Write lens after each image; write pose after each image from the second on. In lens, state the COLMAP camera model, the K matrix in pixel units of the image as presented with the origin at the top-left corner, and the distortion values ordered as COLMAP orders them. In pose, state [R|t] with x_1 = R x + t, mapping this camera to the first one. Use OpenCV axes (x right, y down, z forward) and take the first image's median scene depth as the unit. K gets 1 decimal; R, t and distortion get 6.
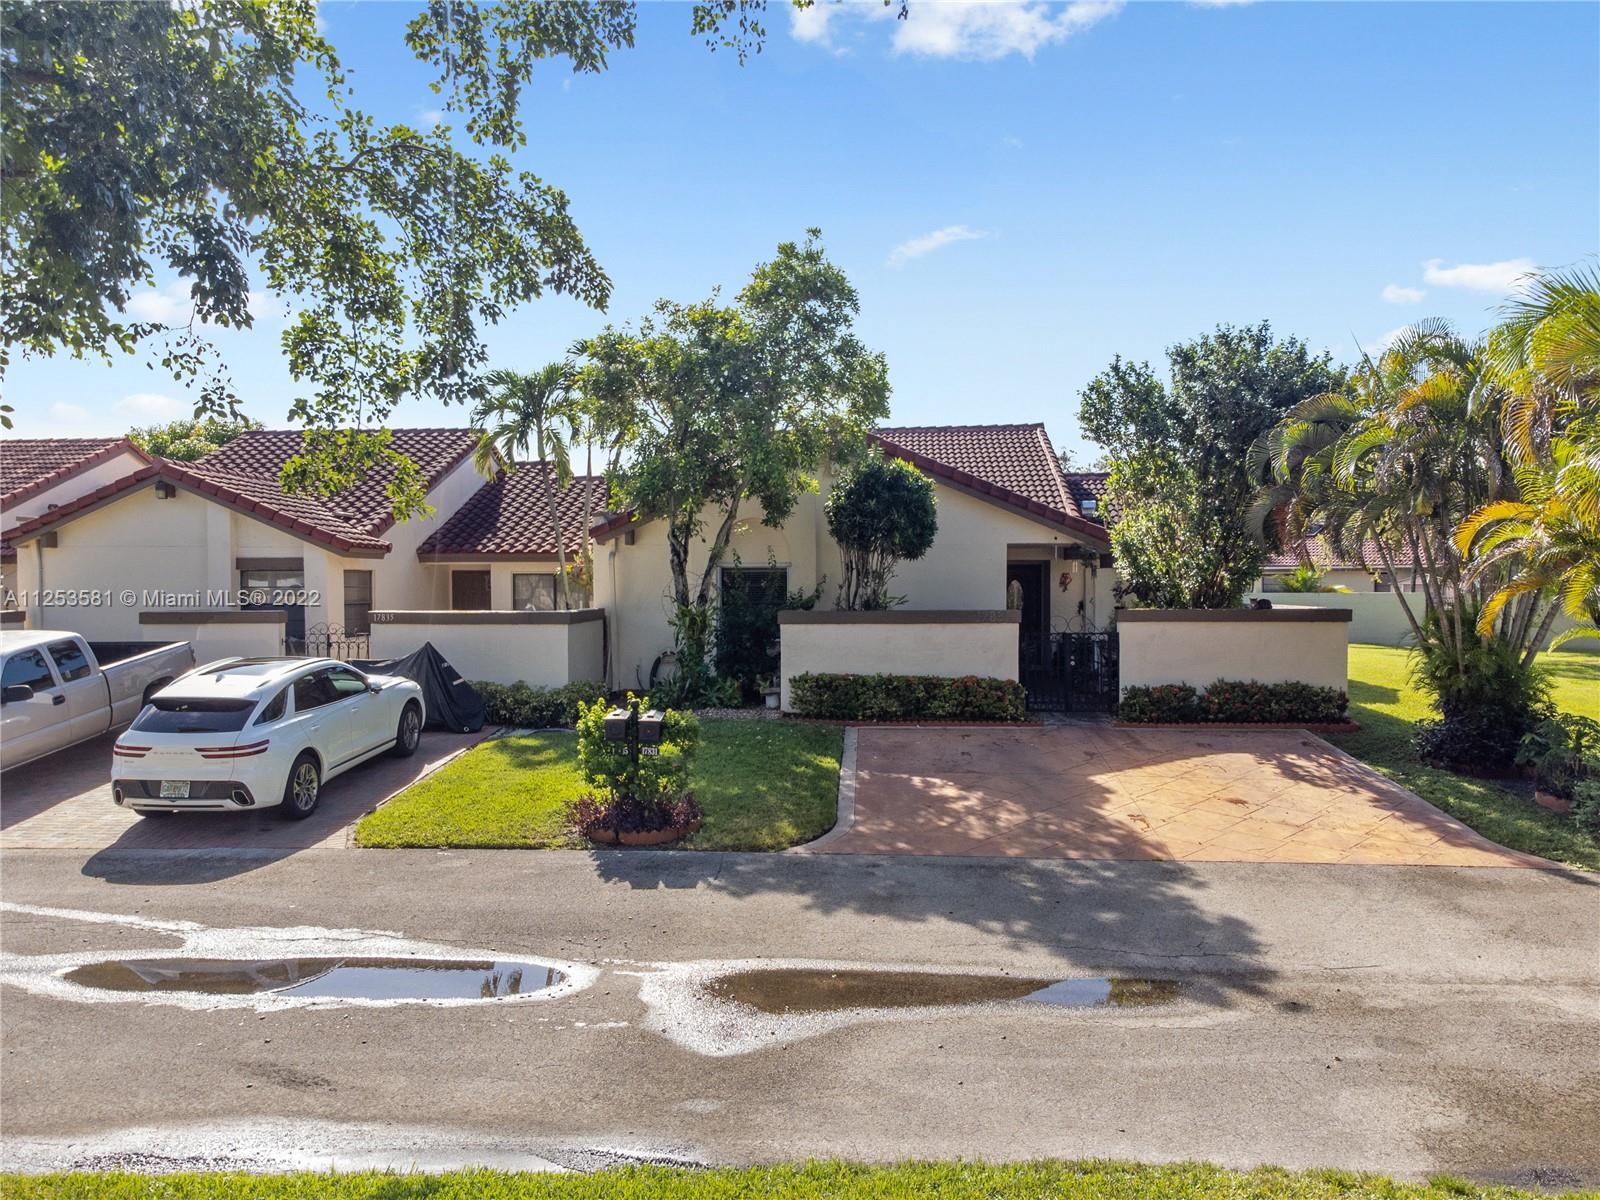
lens RADIAL K [[1212.1, 0, 784.6], [0, 1212.1, 585.4], [0, 0, 1]] dist [0.043404, -0.037689]
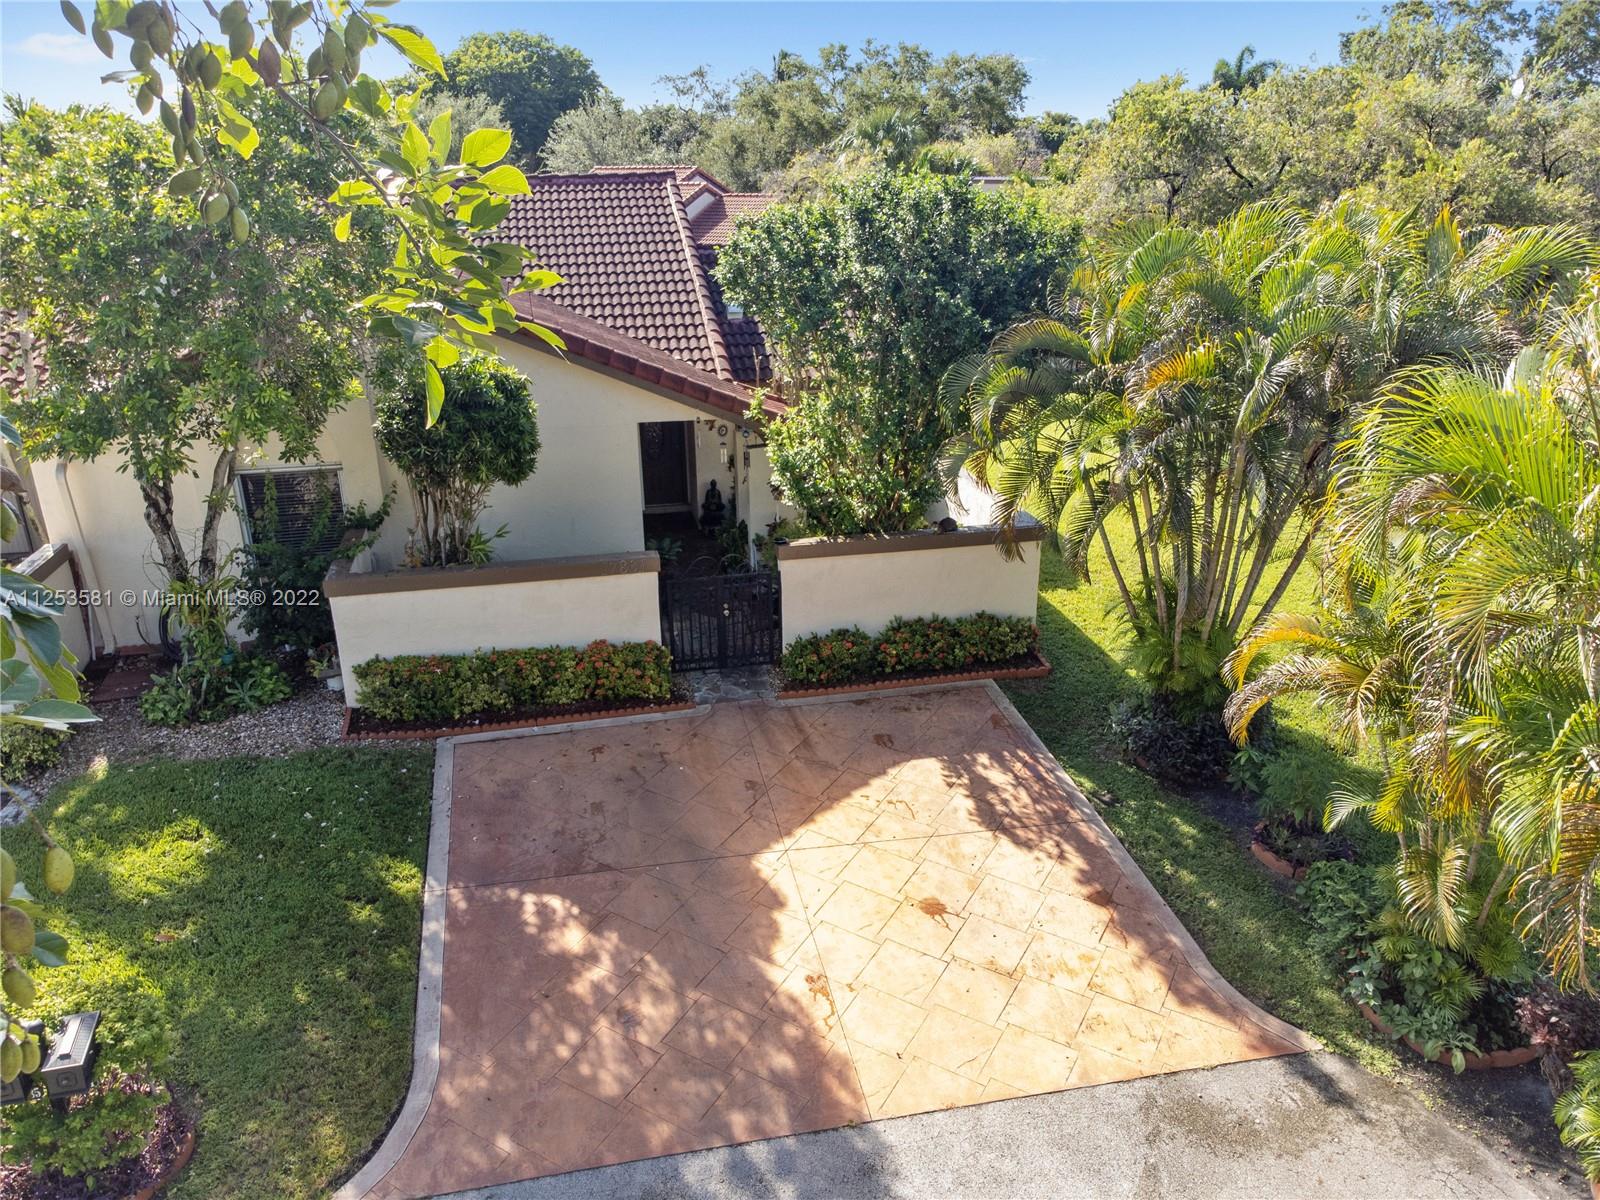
lens RADIAL K [[1212.1, 0, 785.8], [0, 1212.1, 612.7], [0, 0, 1]] dist [0.043404, -0.037689]
pose [[0.958603, -0.113543, 0.261127, 0.071666], [0.017918, 0.939293, 0.342647, -0.217864], [-0.284180, -0.323784, 0.902444, 0.288054]]
